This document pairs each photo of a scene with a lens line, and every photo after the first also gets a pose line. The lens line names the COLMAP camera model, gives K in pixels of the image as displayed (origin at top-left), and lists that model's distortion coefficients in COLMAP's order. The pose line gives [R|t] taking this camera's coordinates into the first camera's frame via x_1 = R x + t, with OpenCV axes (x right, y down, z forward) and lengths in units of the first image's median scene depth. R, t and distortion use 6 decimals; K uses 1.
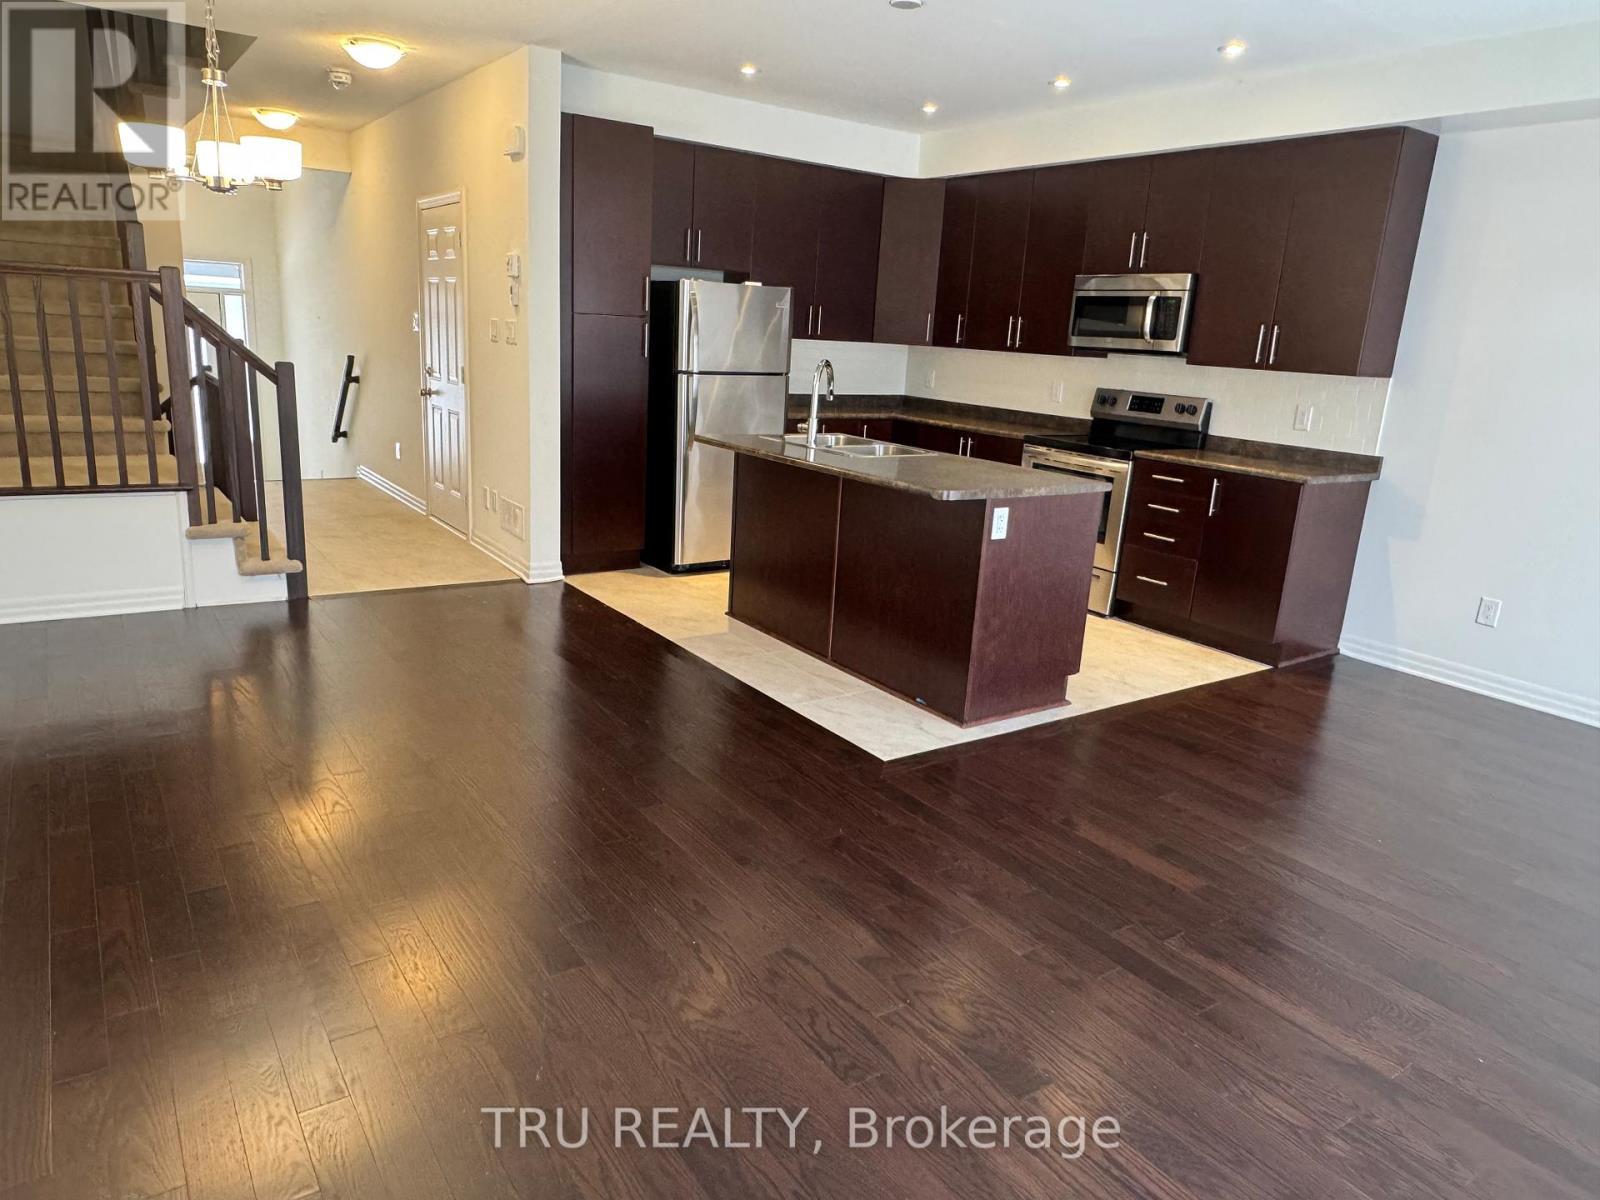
lens RADIAL K [[1041.4, 0, 795.1], [0, 1041.4, 607.5], [0, 0, 1]] dist [-0.002943, 0.001833]
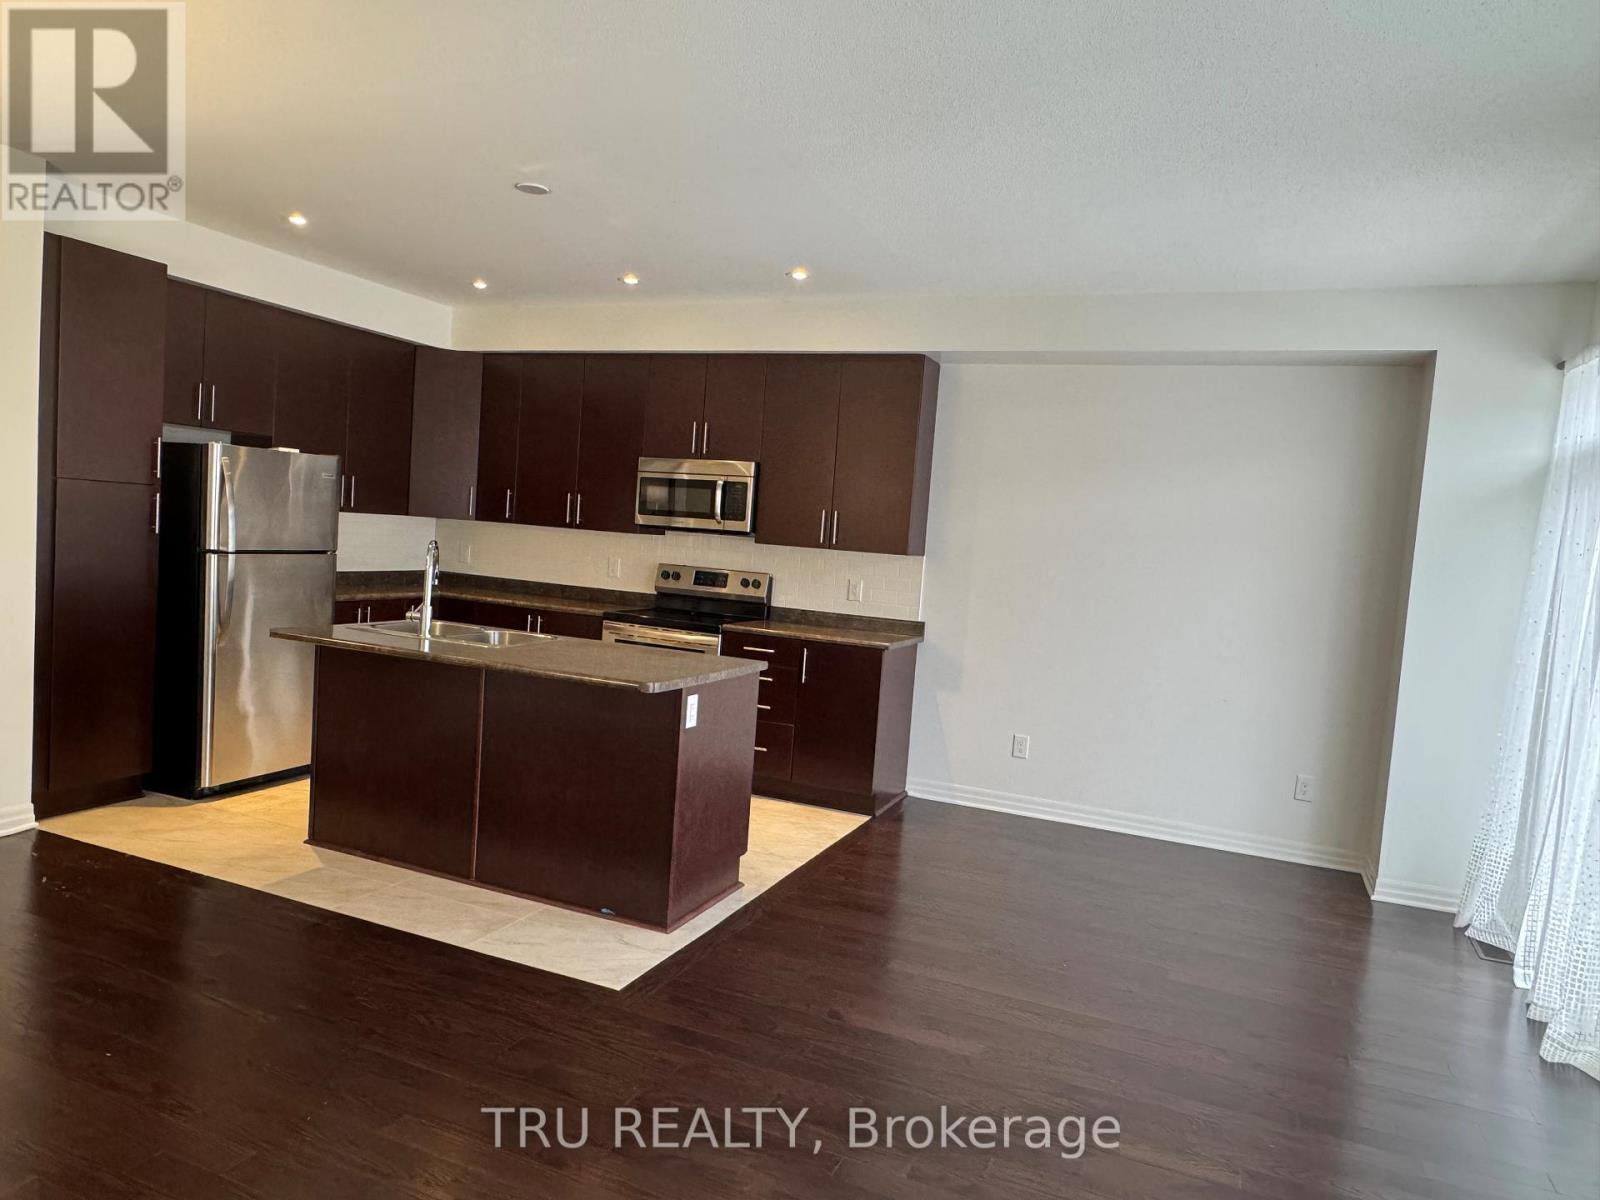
lens RADIAL K [[1041.4, 0, 795.1], [0, 1041.4, 607.5], [0, 0, 1]] dist [-0.002943, 0.001833]
pose [[0.847826, -0.032767, 0.529262, -0.164593], [0.112261, 0.986557, -0.118753, -0.035438], [-0.518256, 0.160097, 0.840107, 0.083660]]
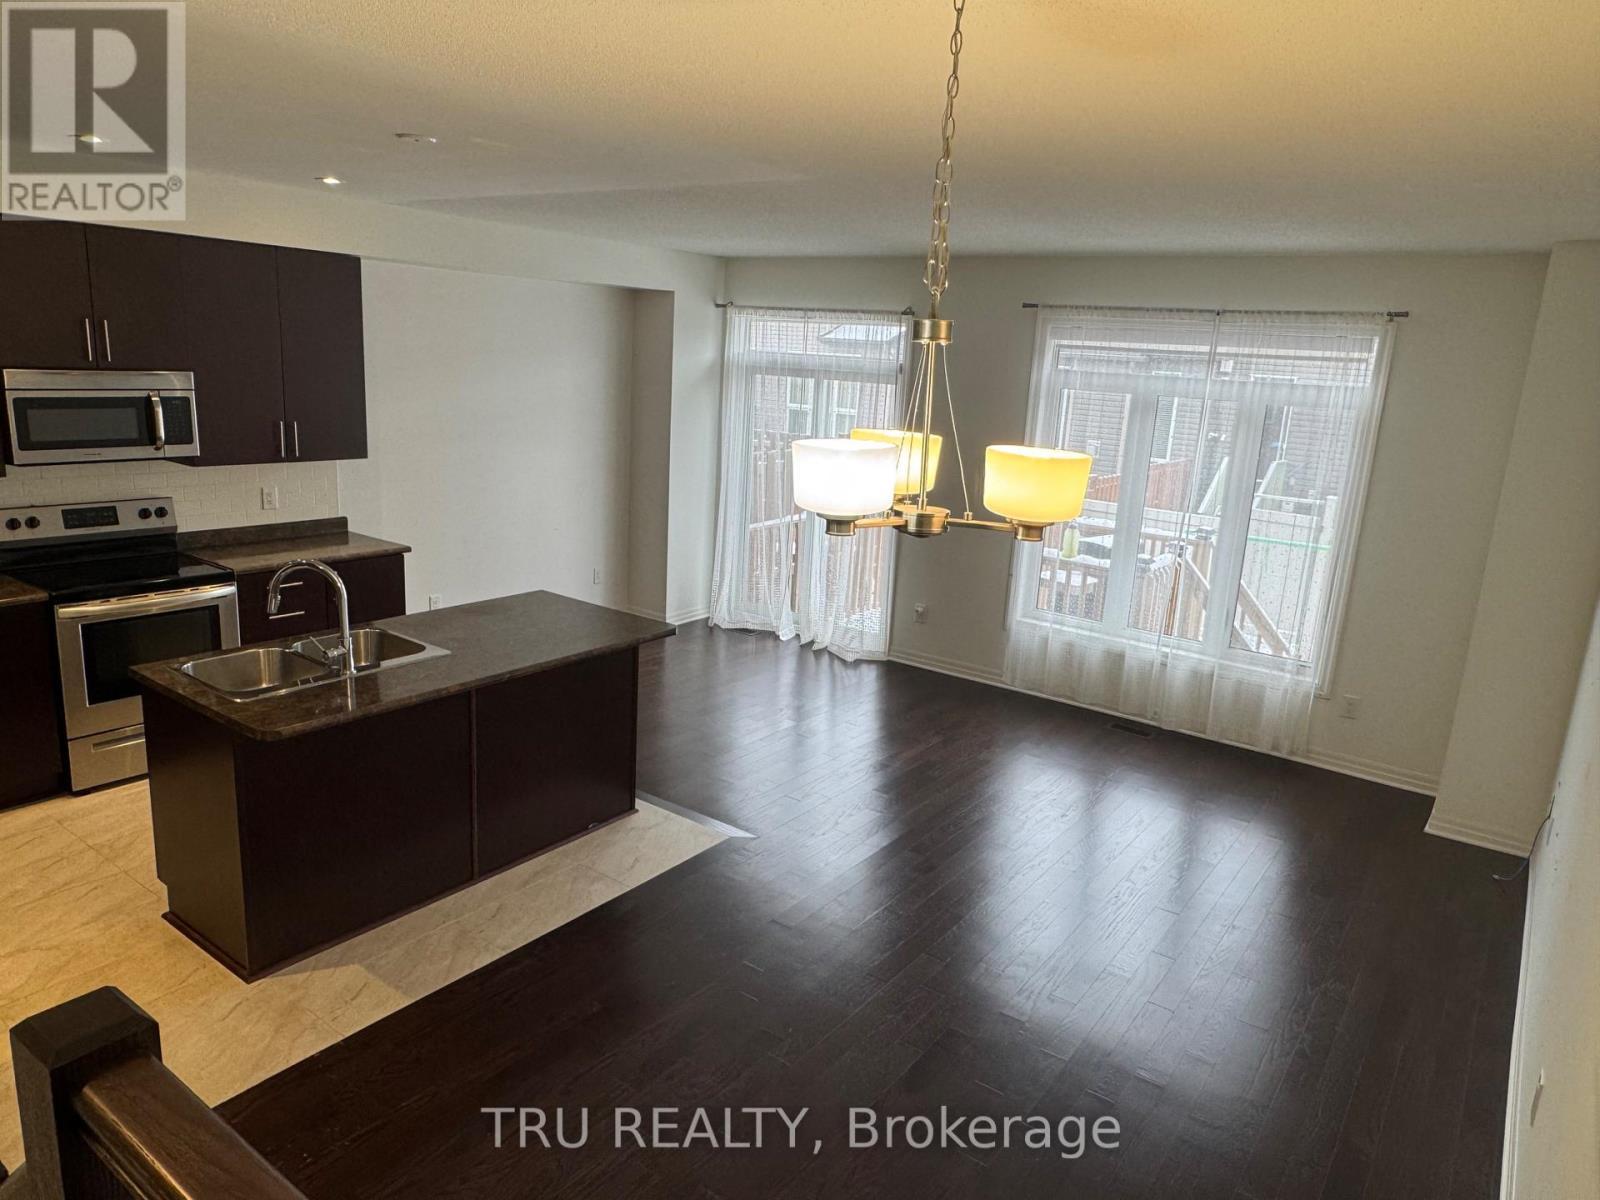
lens RADIAL K [[1041.4, 0, 795.1], [0, 1041.4, 607.5], [0, 0, 1]] dist [-0.002943, 0.001833]
pose [[-0.323773, -0.298494, 0.897815, -0.663170], [0.168280, 0.915632, 0.365103, -0.371763], [-0.931049, 0.269295, -0.246226, 0.780378]]
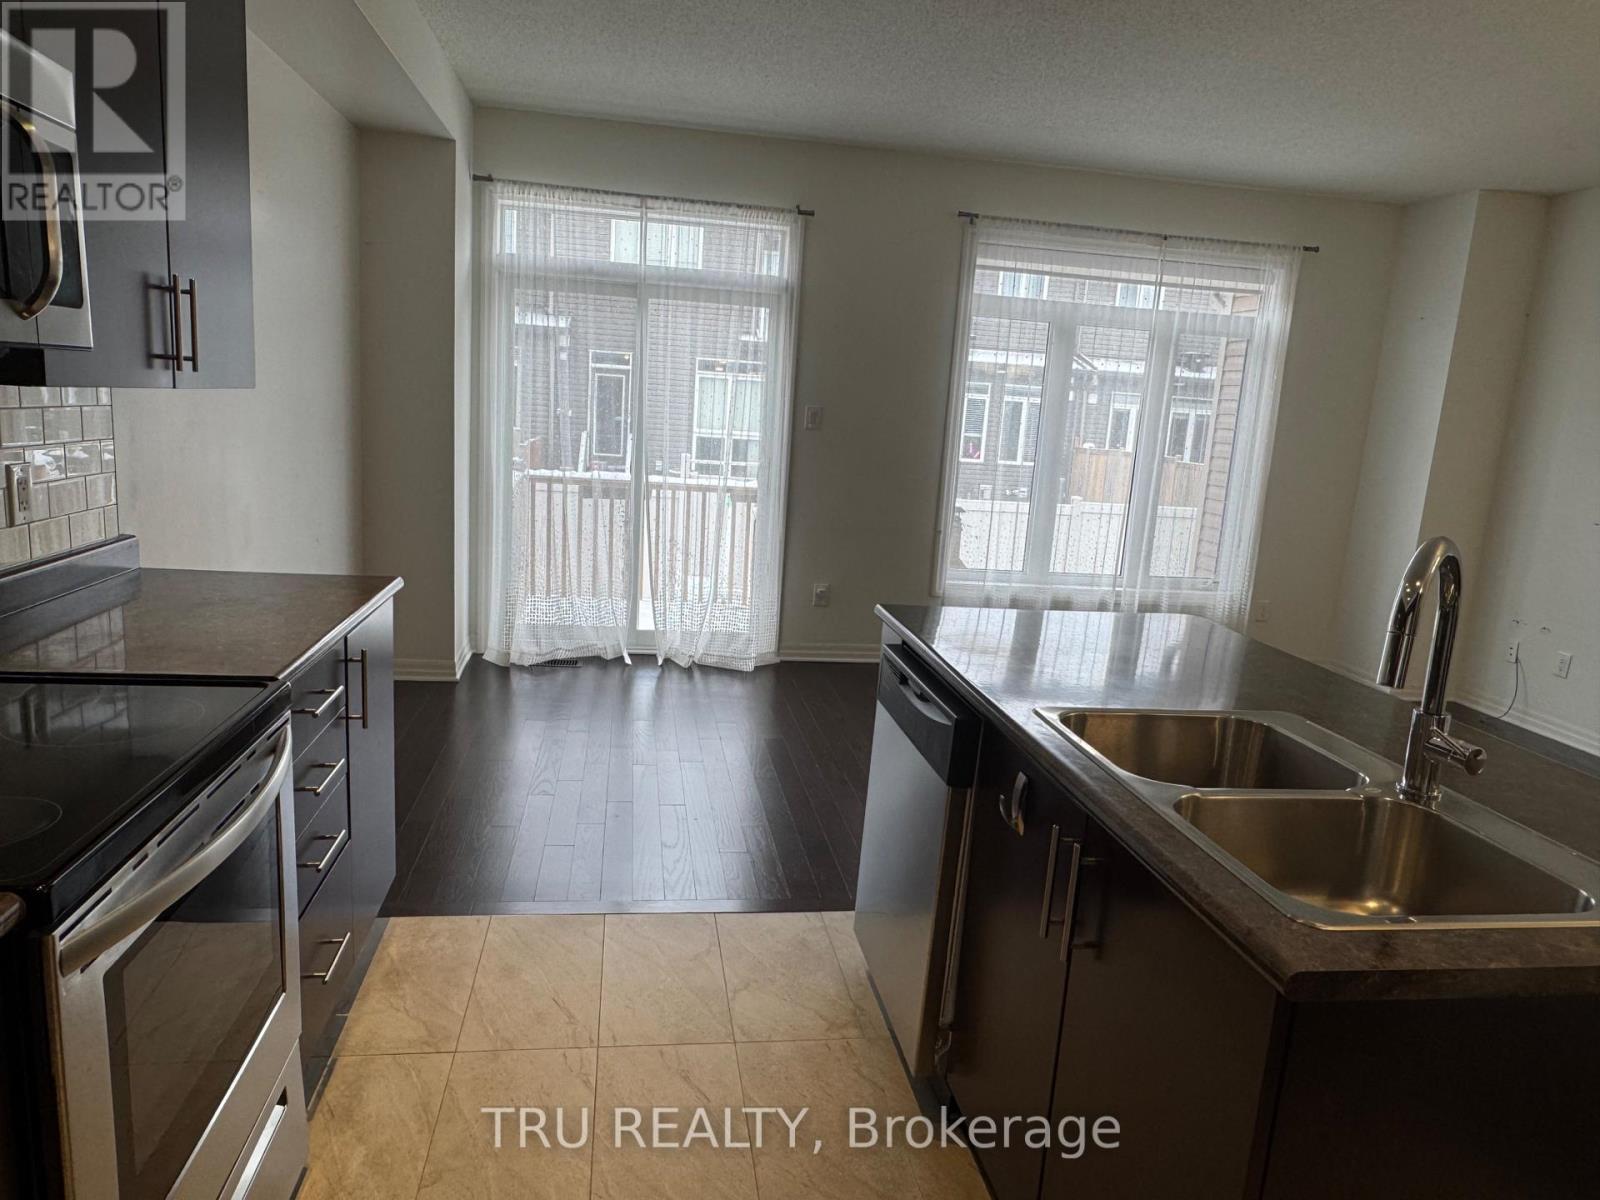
lens RADIAL K [[1041.4, 0, 795.1], [0, 1041.4, 607.5], [0, 0, 1]] dist [-0.002943, 0.001833]
pose [[-0.892677, -0.205972, 0.400879, 0.063119], [-0.004196, 0.893222, 0.449596, -0.323922], [-0.450678, 0.399662, -0.798223, 1.178005]]
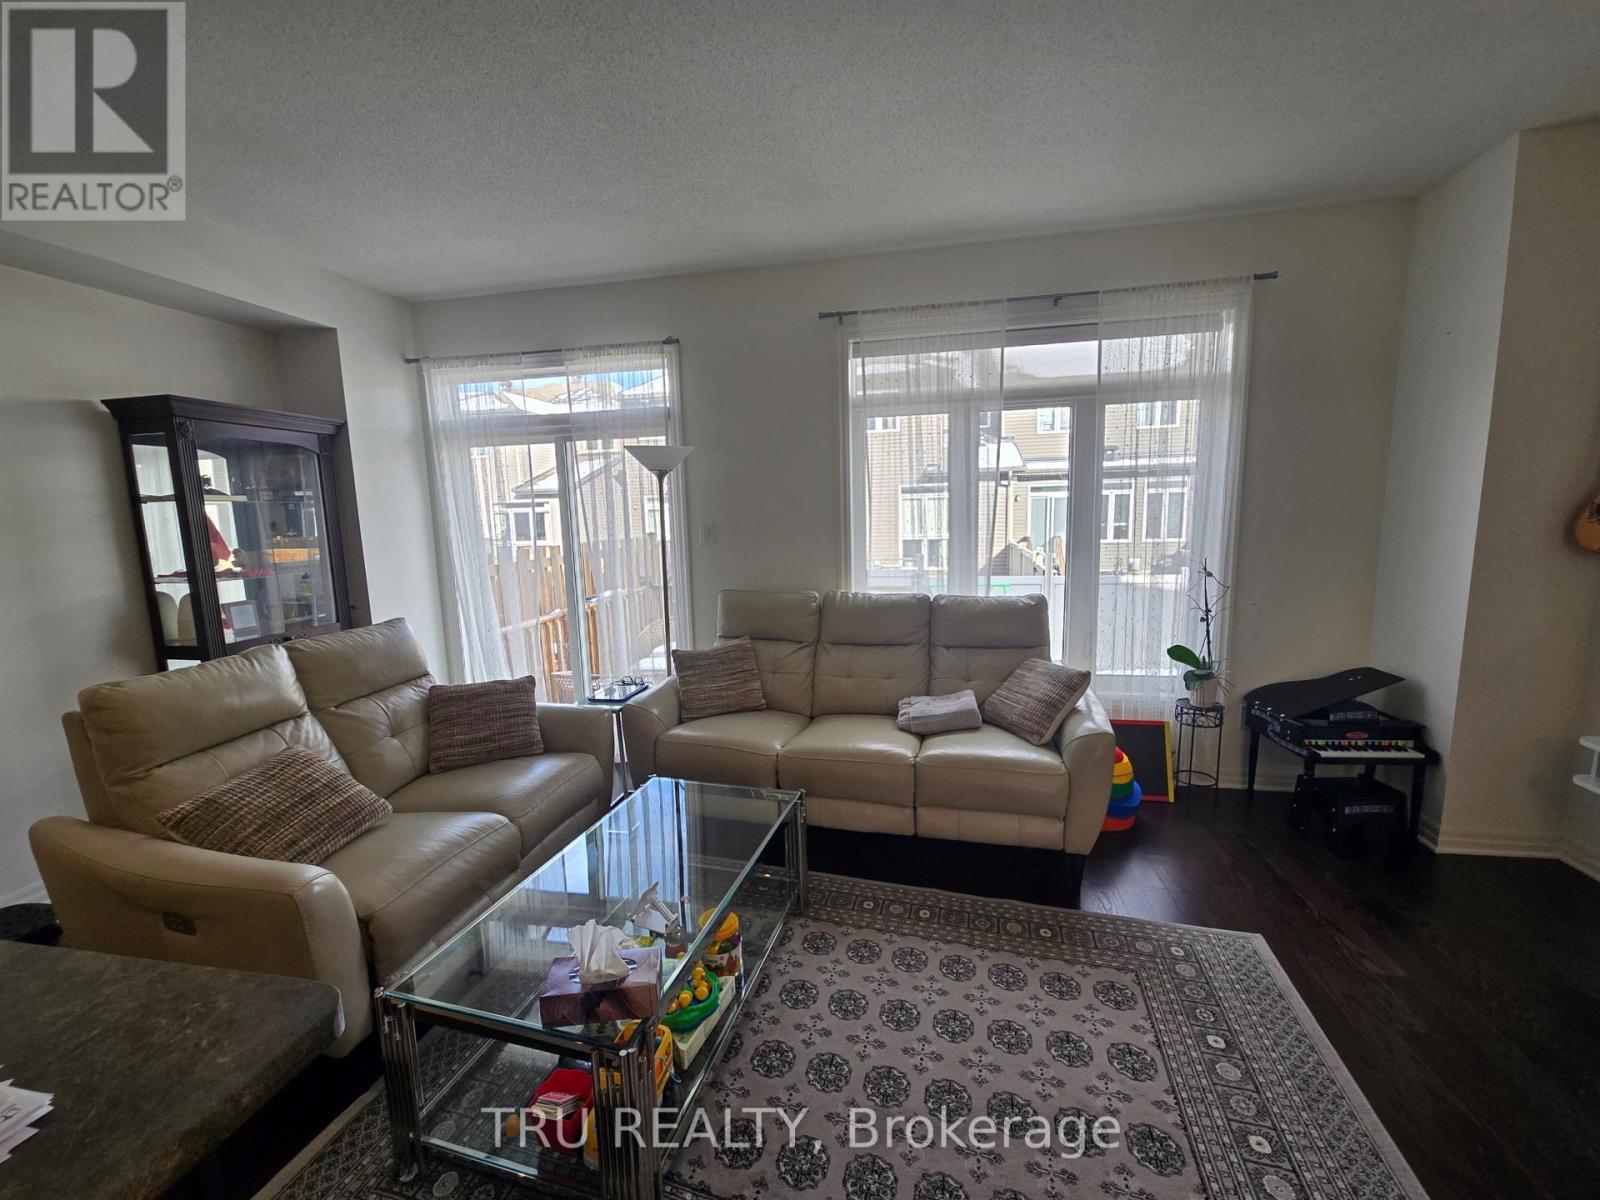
lens RADIAL K [[683.1, 0, 800.0], [0, 683.1, 600.0], [0, 0, 1]] dist [0.007986, 0.000111]
pose [[-0.696345, -0.141279, 0.703664, -0.074629], [0.169338, 0.920412, 0.352374, -0.195756], [-0.697444, 0.364531, -0.617000, 0.672353]]
